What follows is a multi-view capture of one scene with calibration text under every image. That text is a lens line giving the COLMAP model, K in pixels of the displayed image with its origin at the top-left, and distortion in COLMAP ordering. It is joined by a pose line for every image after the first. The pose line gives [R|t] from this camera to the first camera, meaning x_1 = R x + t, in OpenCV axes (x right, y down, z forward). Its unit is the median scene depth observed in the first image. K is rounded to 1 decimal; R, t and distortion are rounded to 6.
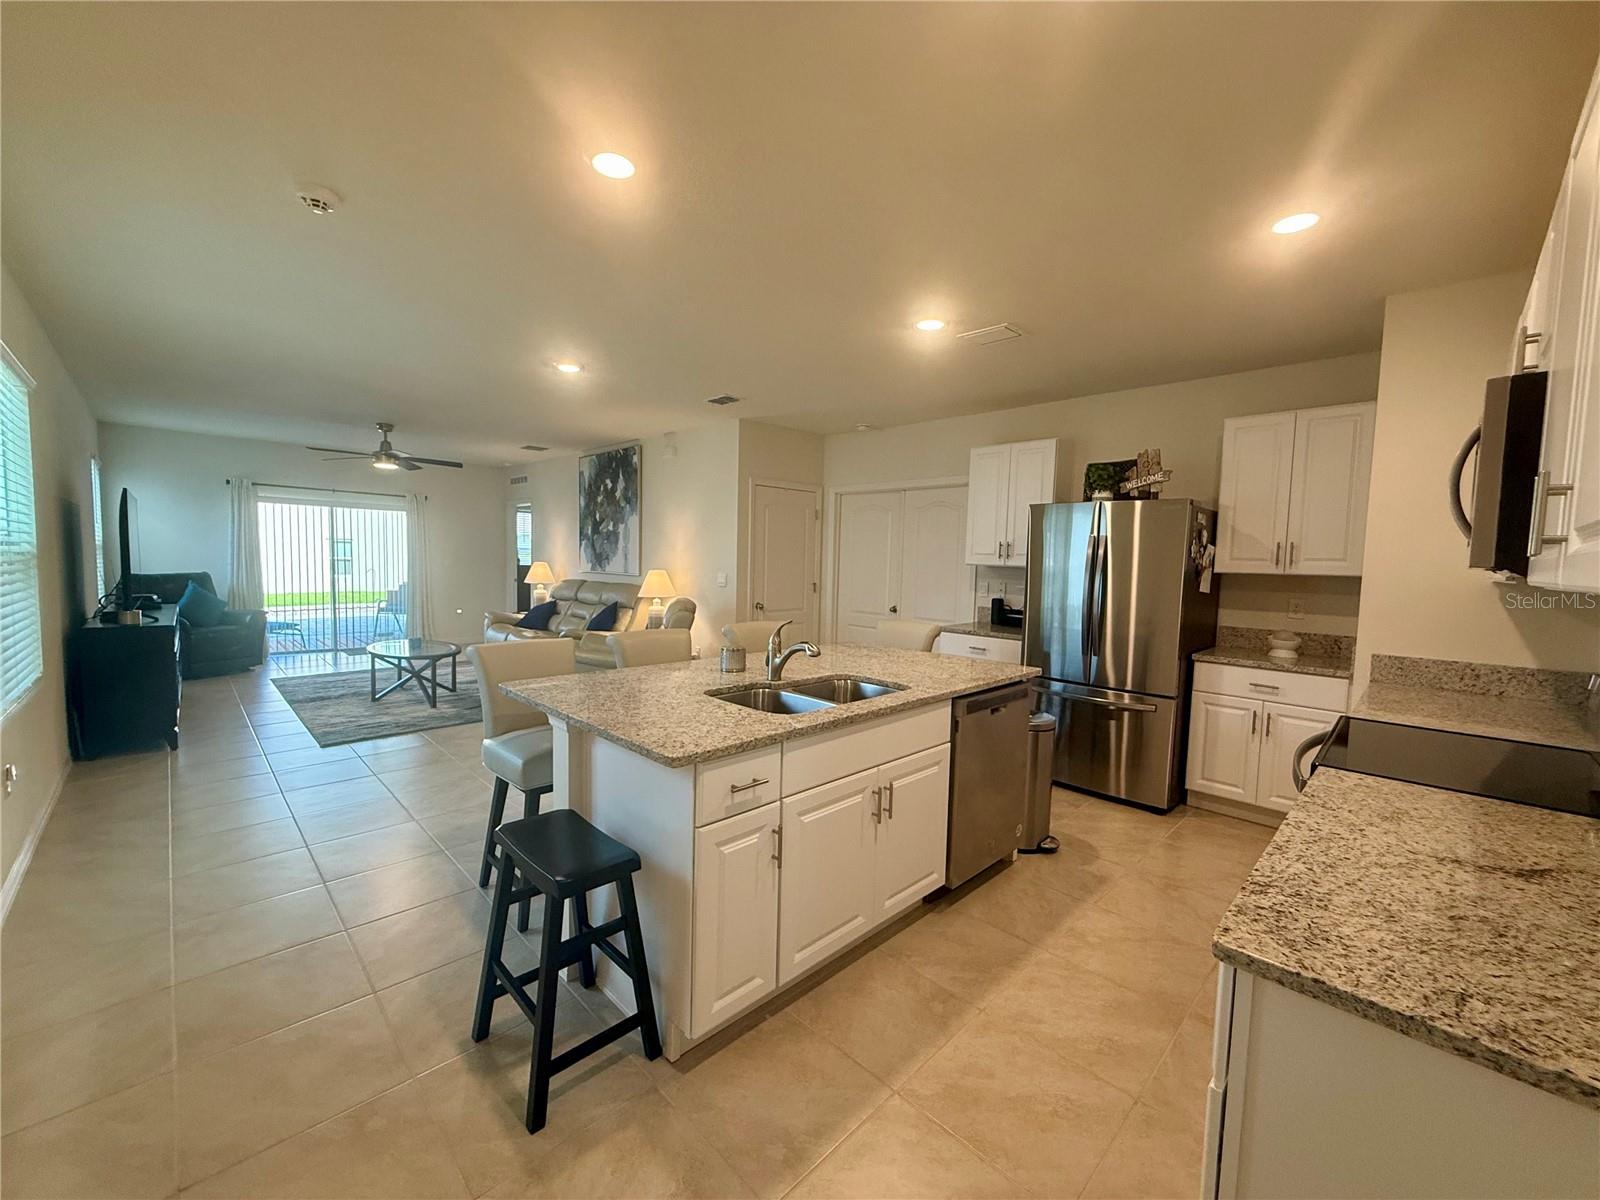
lens RADIAL K [[637.6, 0, 796.6], [0, 637.6, 601.3], [0, 0, 1]] dist [-0.003448, 0.001075]
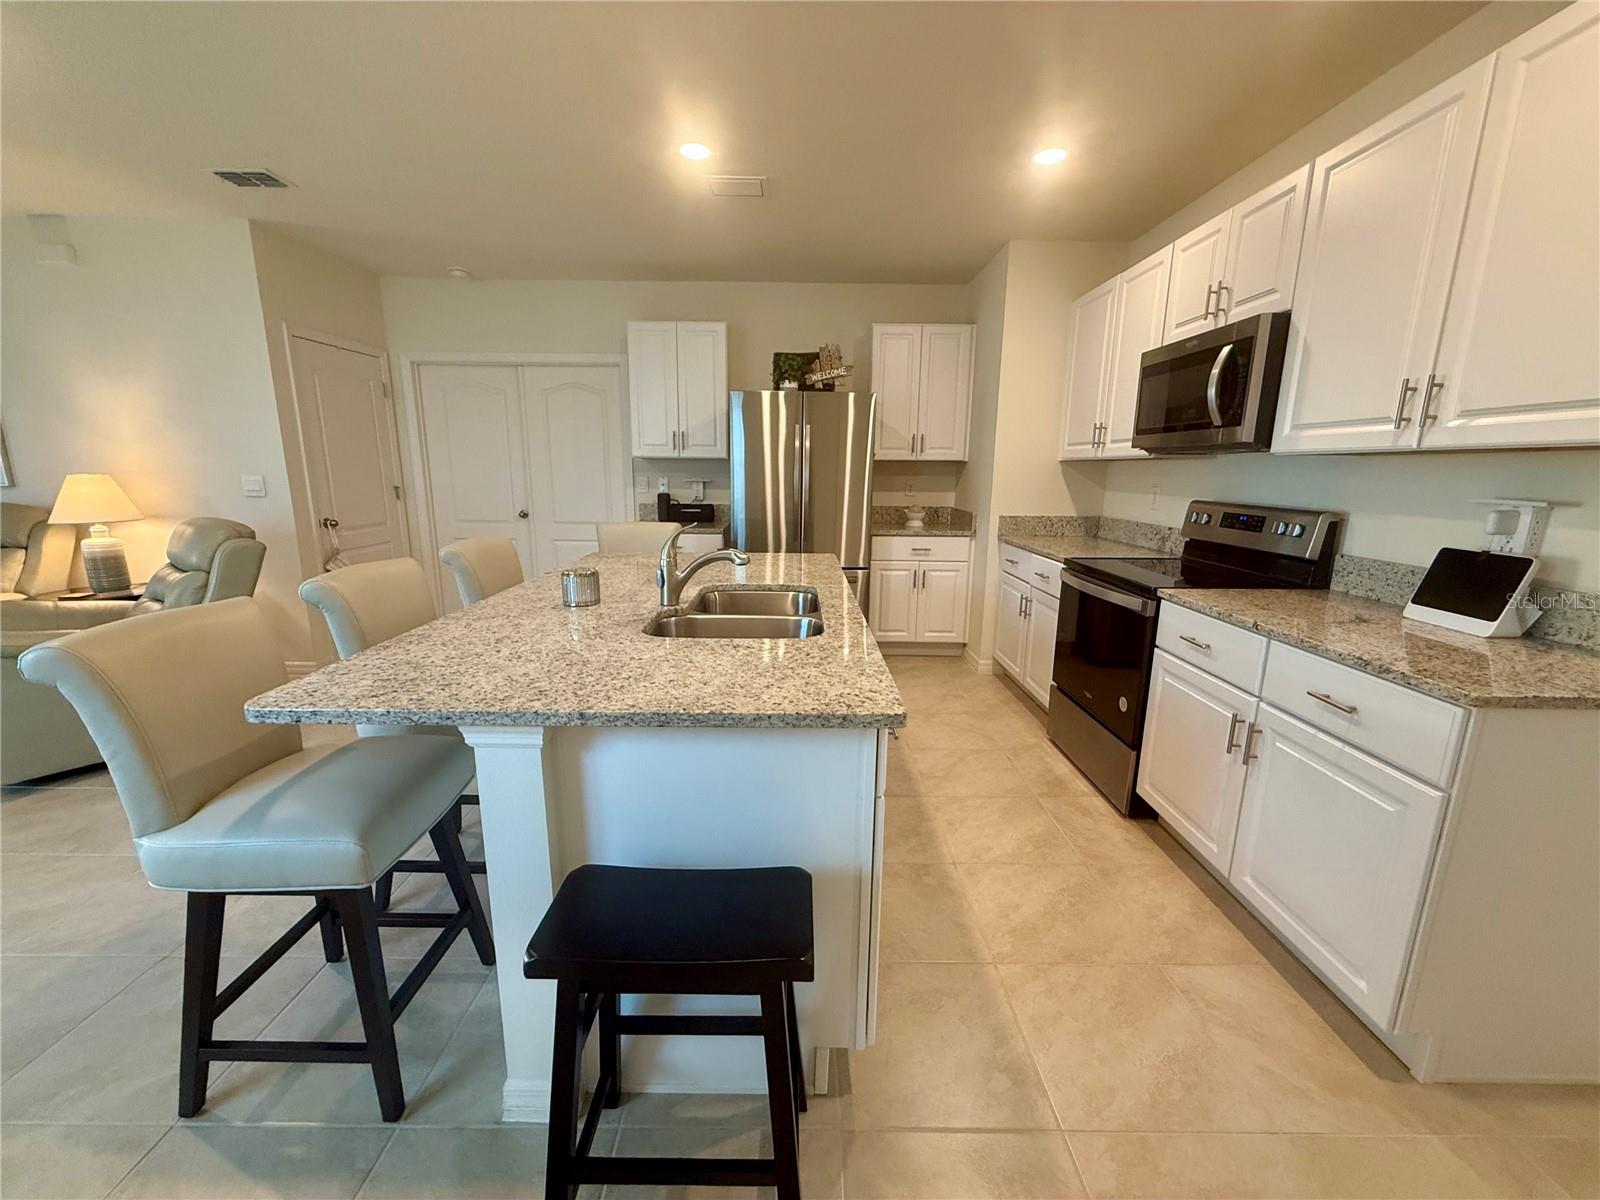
lens RADIAL K [[637.6, 0, 796.9], [0, 637.6, 602.1], [0, 0, 1]] dist [-0.003448, 0.001075]
pose [[0.703185, -0.165238, 0.691540, -0.233612], [0.056540, 0.982536, 0.177277, -0.002303], [-0.708756, -0.085559, 0.700246, 0.188052]]
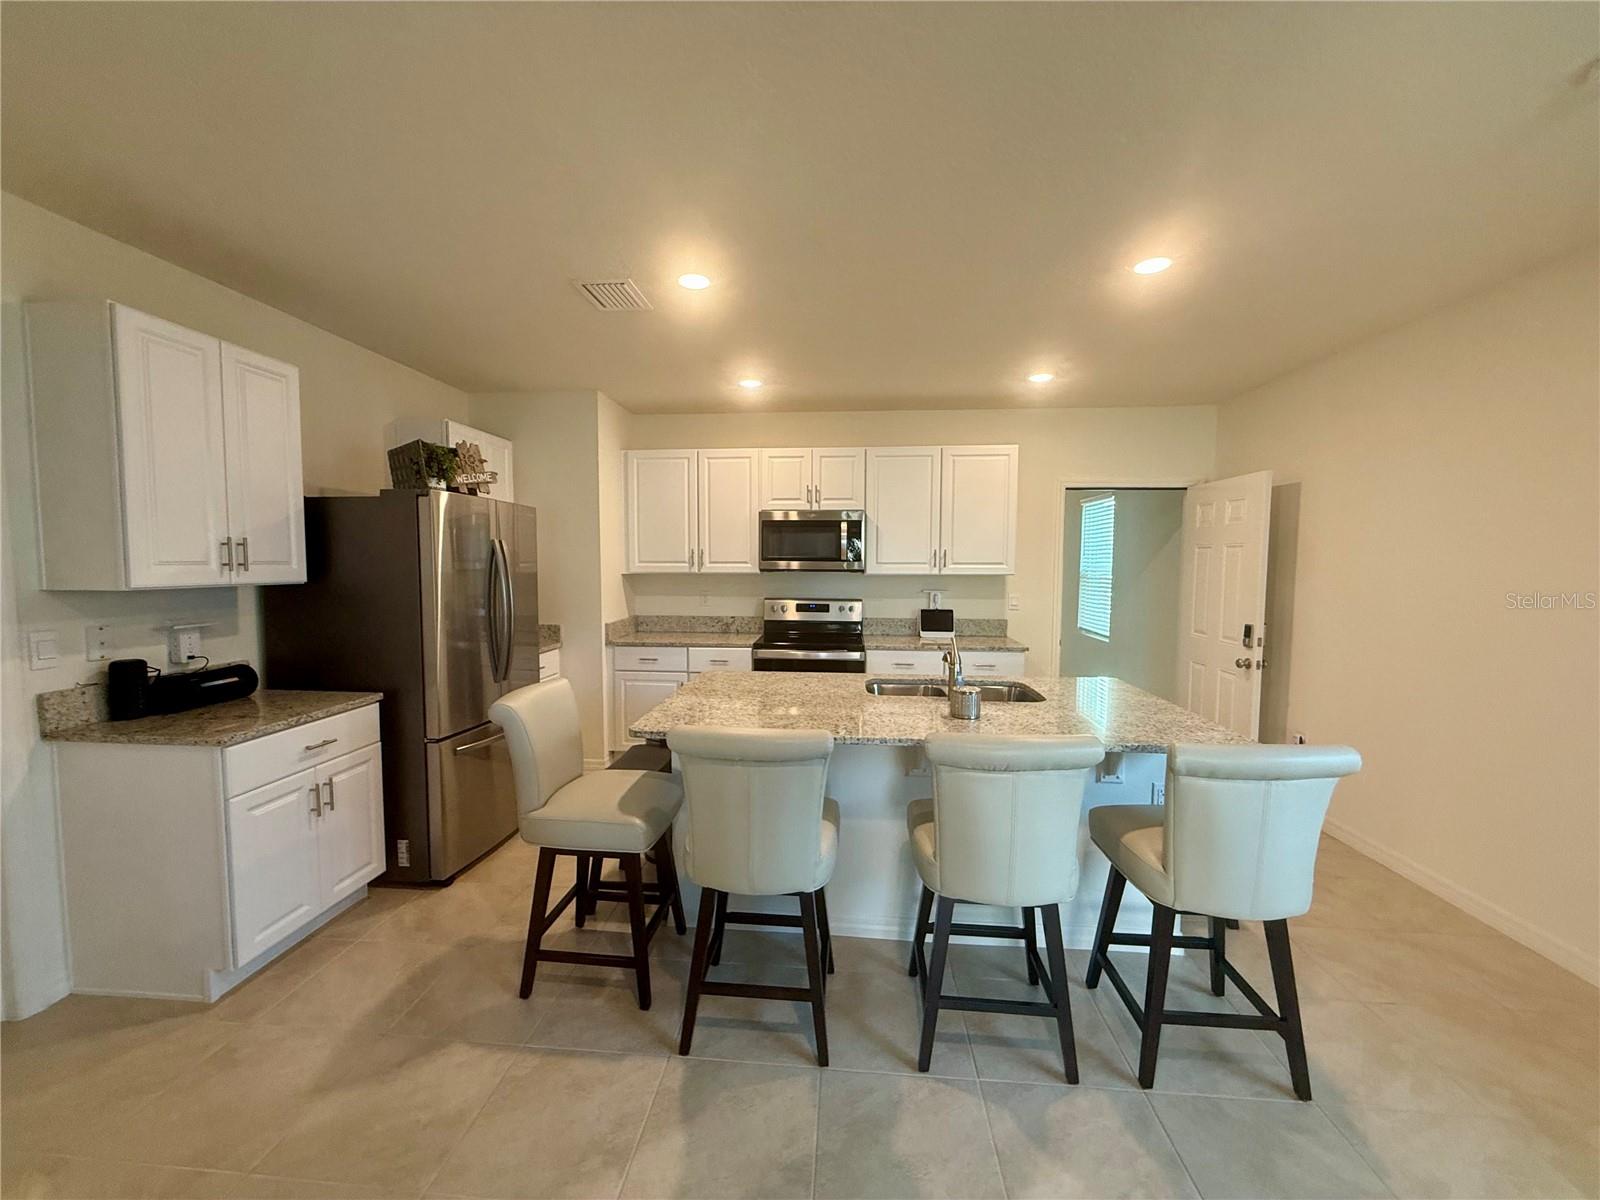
lens RADIAL K [[637.6, 0, 796.8], [0, 637.6, 601.2], [0, 0, 1]] dist [-0.003448, 0.001075]
pose [[-0.648081, -0.077096, 0.757659, -0.328863], [0.031100, 0.991354, 0.127477, -0.089757], [-0.760936, 0.106179, -0.640080, 0.950867]]
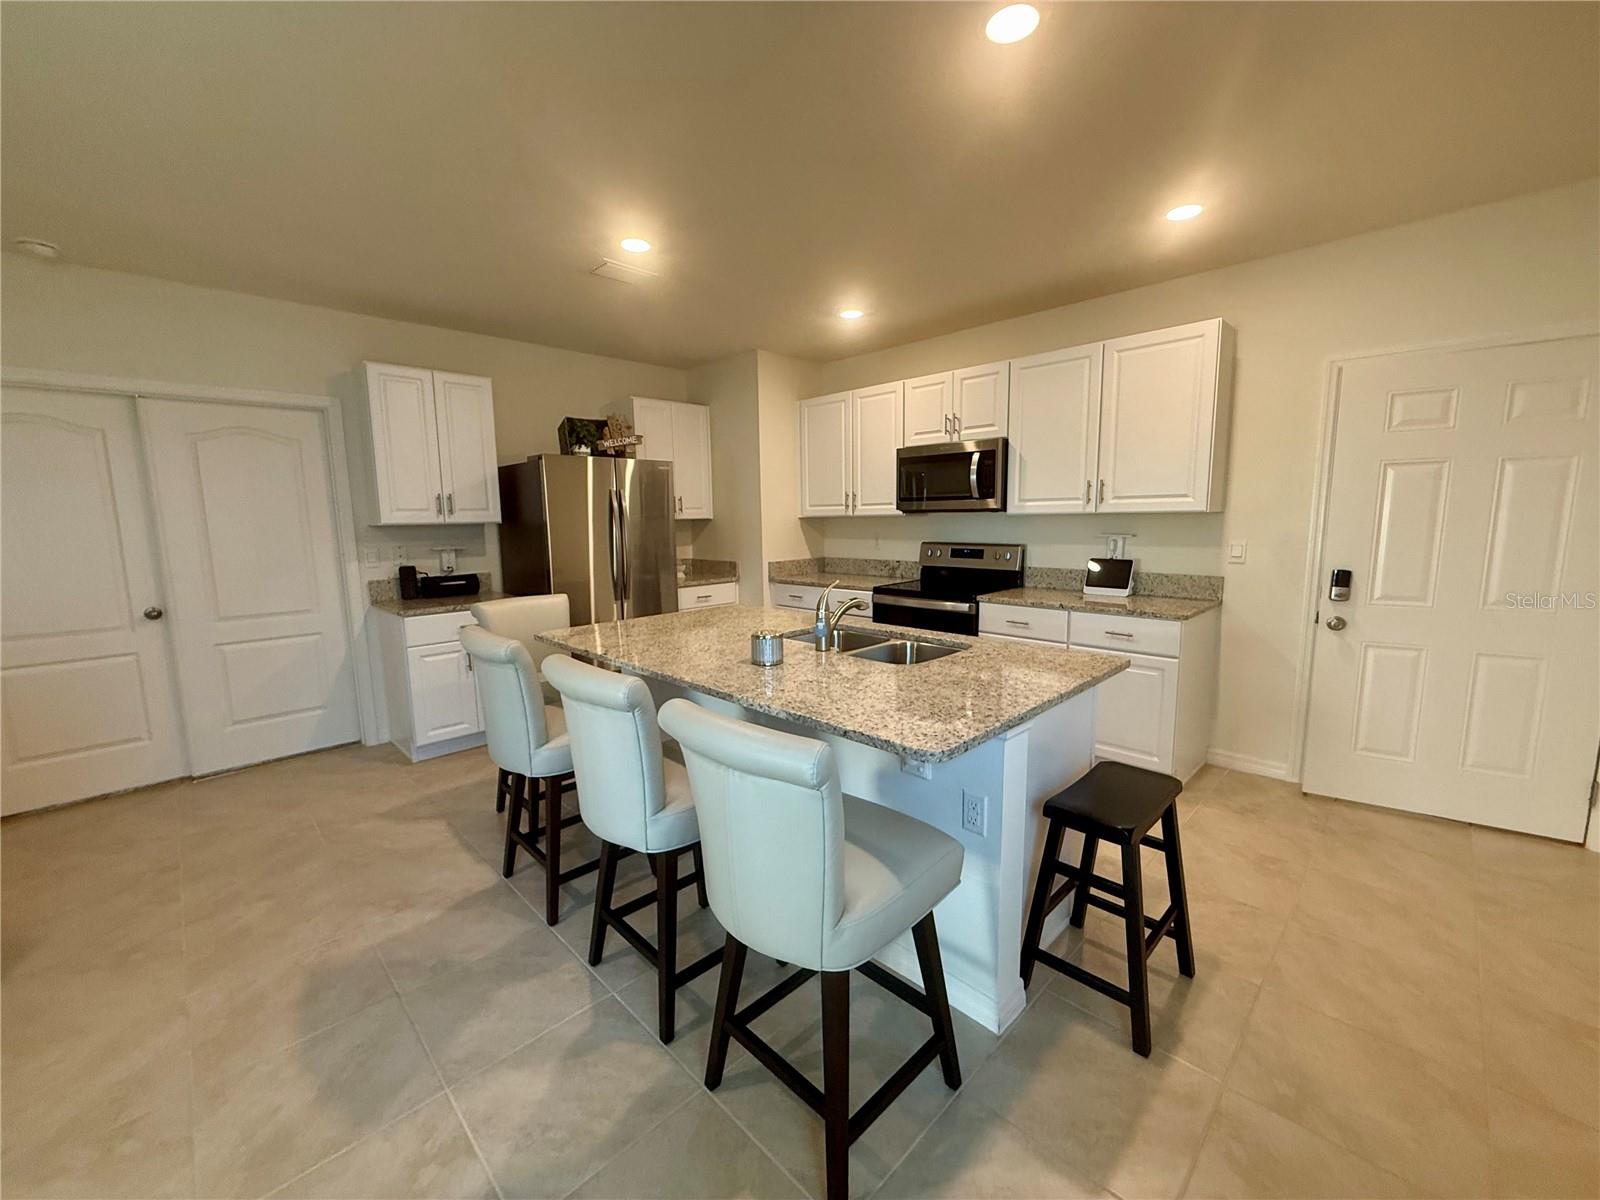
lens RADIAL K [[637.6, 0, 796.0], [0, 637.6, 601.3], [0, 0, 1]] dist [-0.003448, 0.001075]
pose [[0.001753, -0.161109, 0.986935, -0.478864], [0.084037, 0.983469, 0.160394, -0.048983], [-0.996461, 0.082658, 0.015263, 0.529004]]
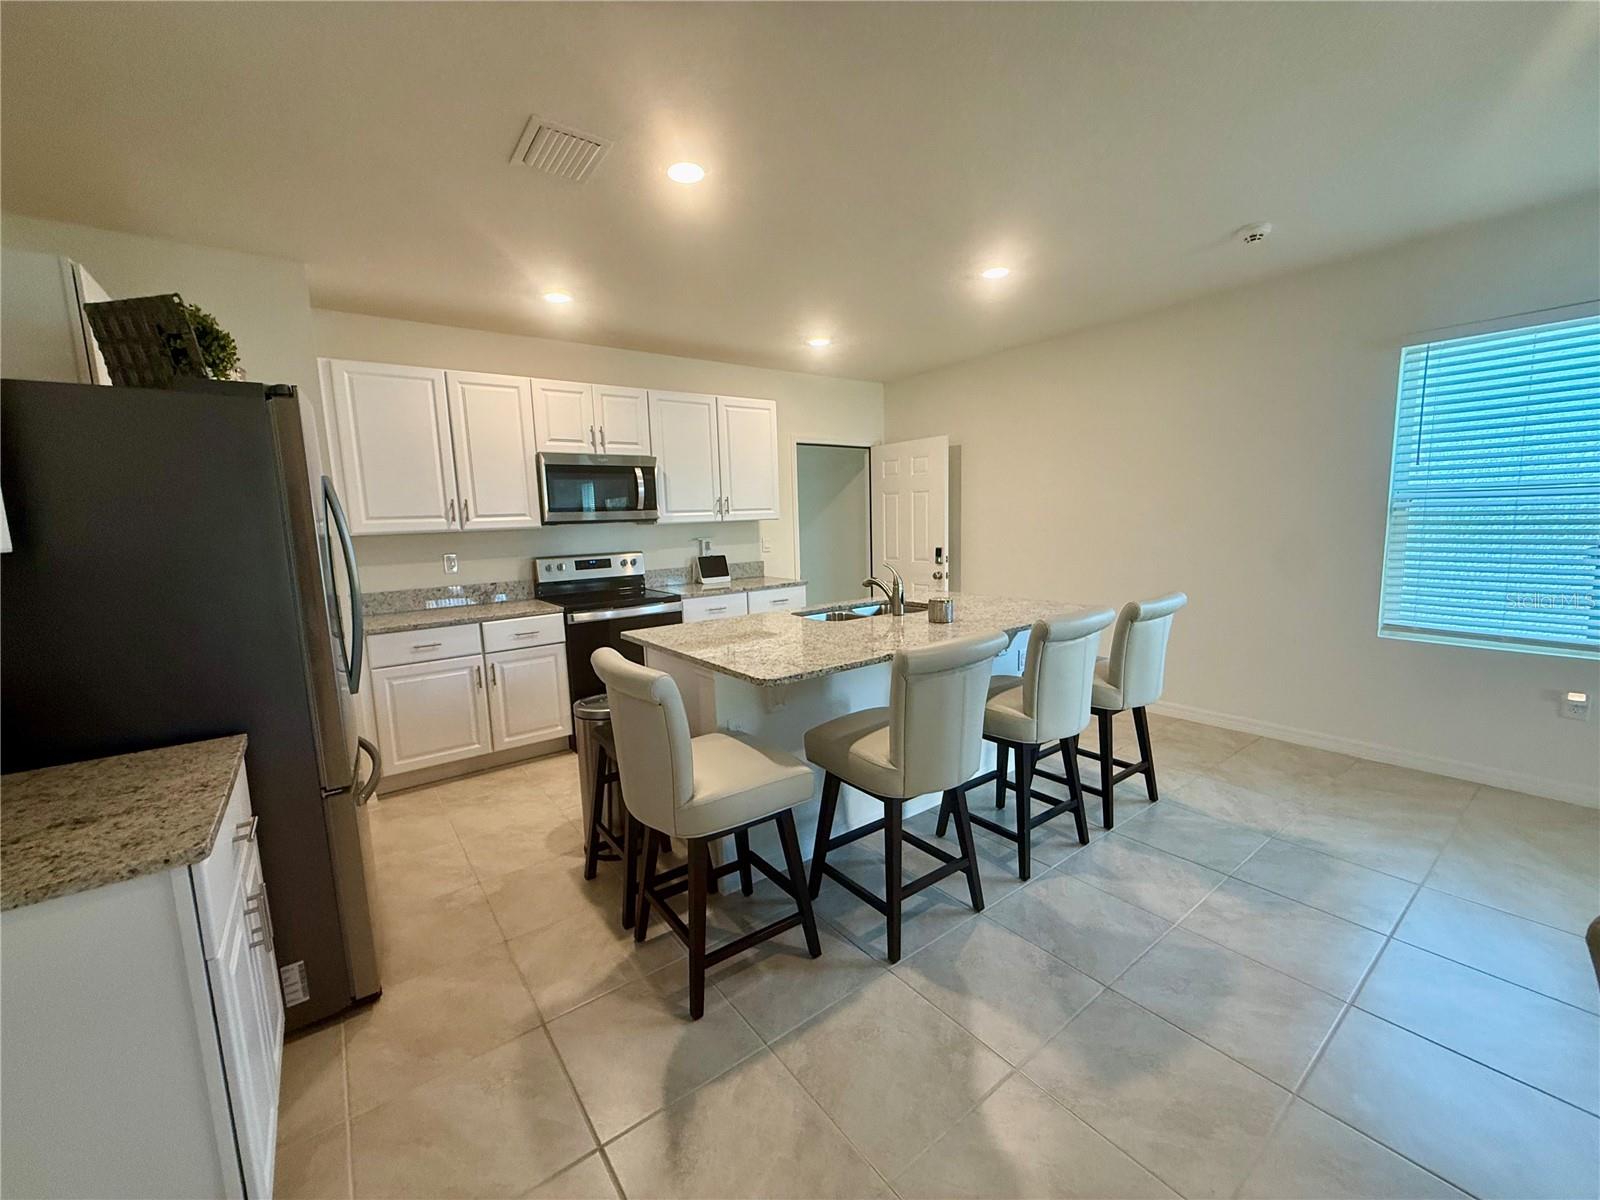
lens RADIAL K [[637.6, 0, 796.7], [0, 637.6, 601.6], [0, 0, 1]] dist [-0.003448, 0.001075]
pose [[-0.990439, -0.012064, 0.137426, -0.004532], [0.016261, 0.979015, 0.203137, -0.078491], [-0.136992, 0.203429, -0.969458, 1.140142]]
